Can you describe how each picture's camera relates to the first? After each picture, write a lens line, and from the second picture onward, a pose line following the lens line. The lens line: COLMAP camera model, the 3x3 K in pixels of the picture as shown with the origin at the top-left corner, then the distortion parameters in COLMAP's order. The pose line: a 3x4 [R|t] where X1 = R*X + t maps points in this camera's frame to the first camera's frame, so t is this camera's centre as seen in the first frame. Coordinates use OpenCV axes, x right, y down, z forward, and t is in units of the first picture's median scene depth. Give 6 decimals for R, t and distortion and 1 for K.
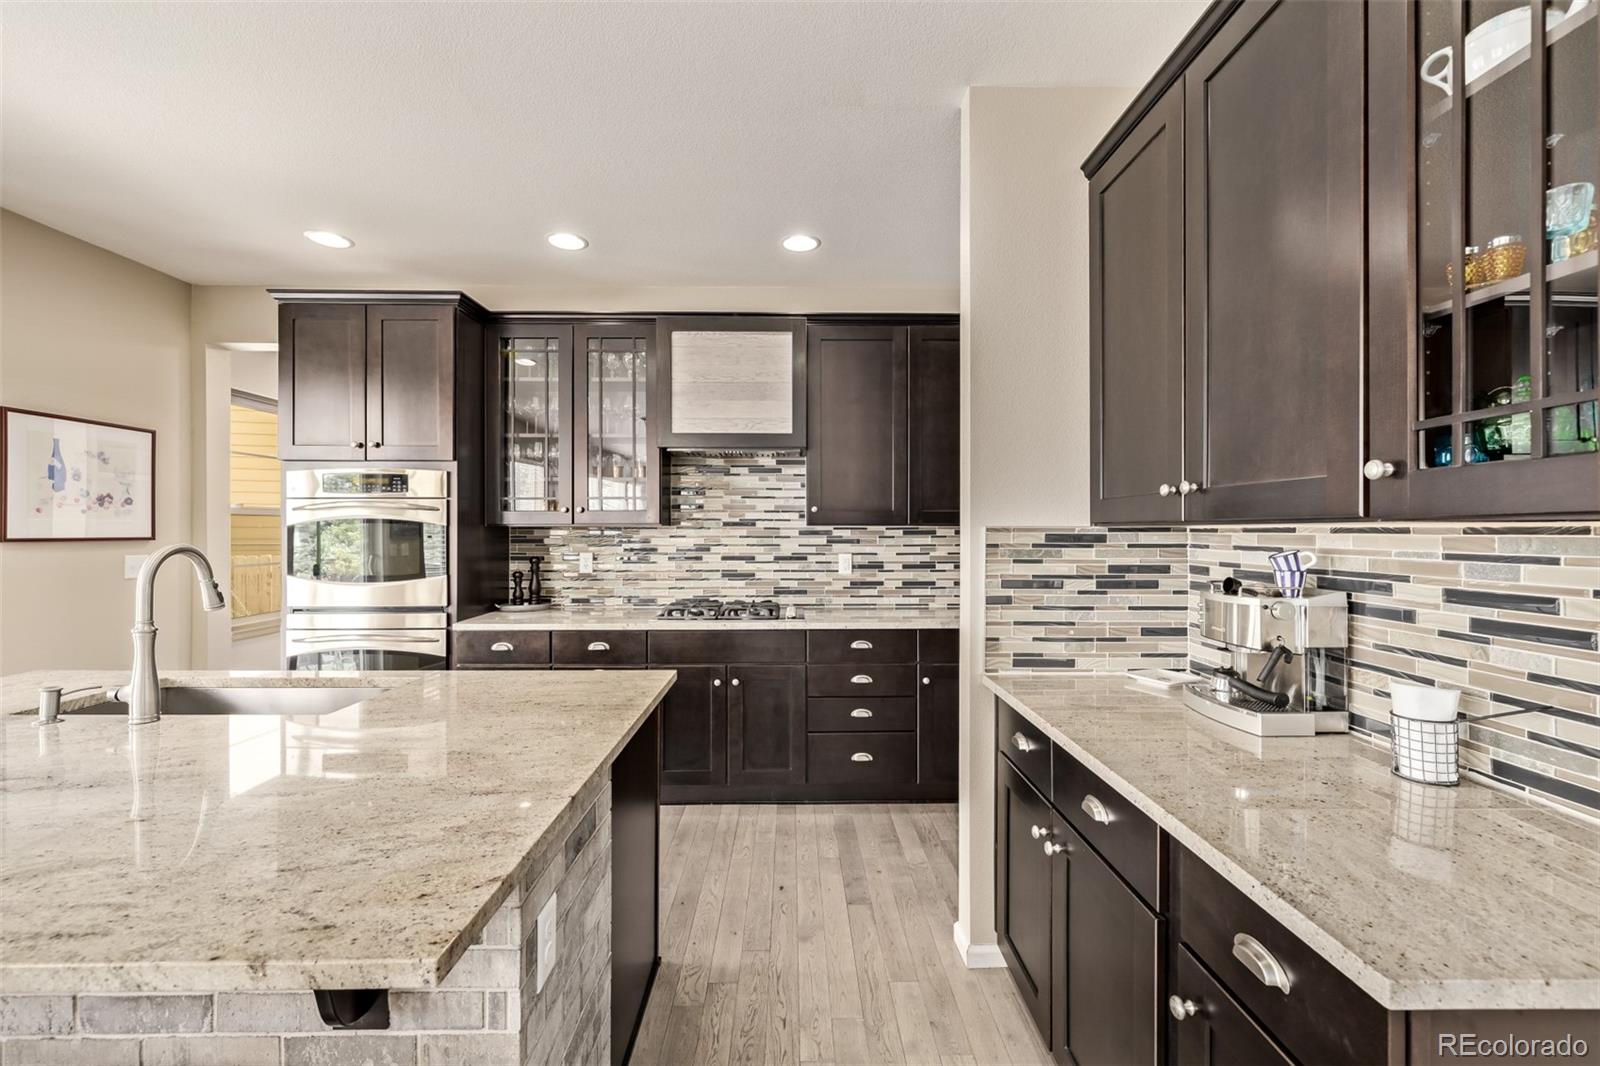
lens RADIAL K [[665.7, 0, 802.0], [0, 665.7, 531.0], [0, 0, 1]] dist [-0.008989, 0.000227]
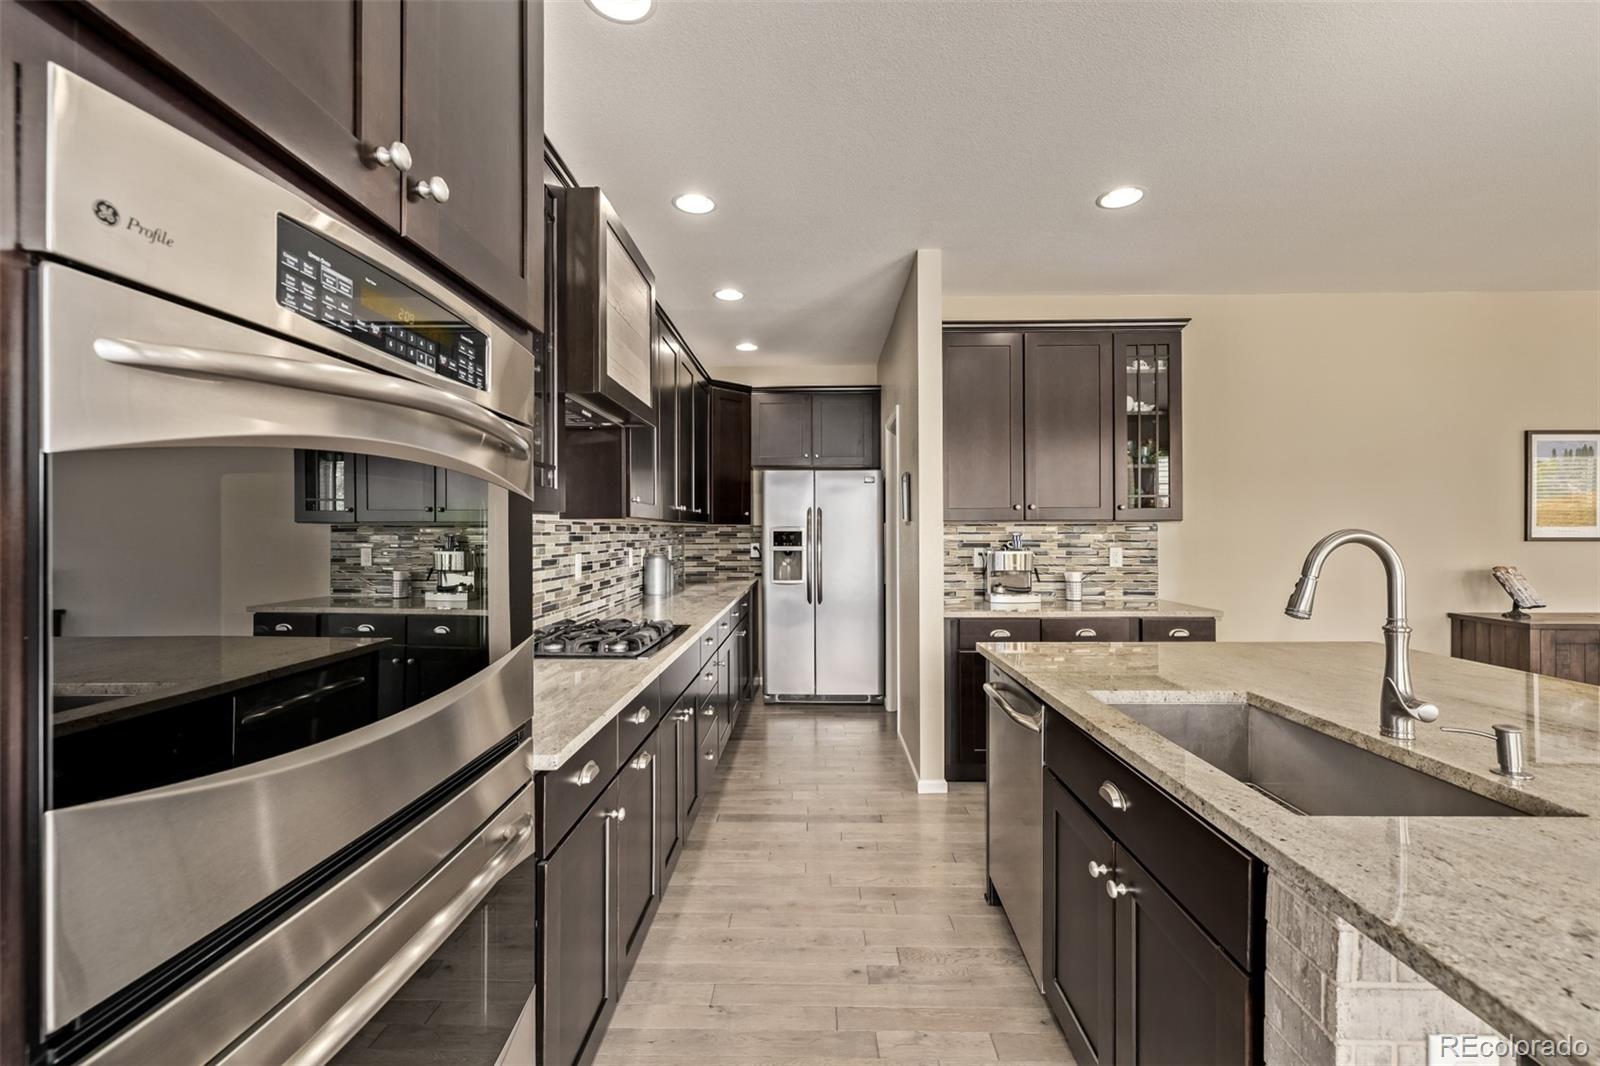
lens RADIAL K [[665.7, 0, 801.0], [0, 665.7, 528.5], [0, 0, 1]] dist [-0.008989, 0.000227]
pose [[0.038978, -0.000484, 0.999240, -1.715154], [0.005647, 0.999984, 0.000264, 0.004943], [-0.999224, 0.005633, 0.038980, 1.577154]]
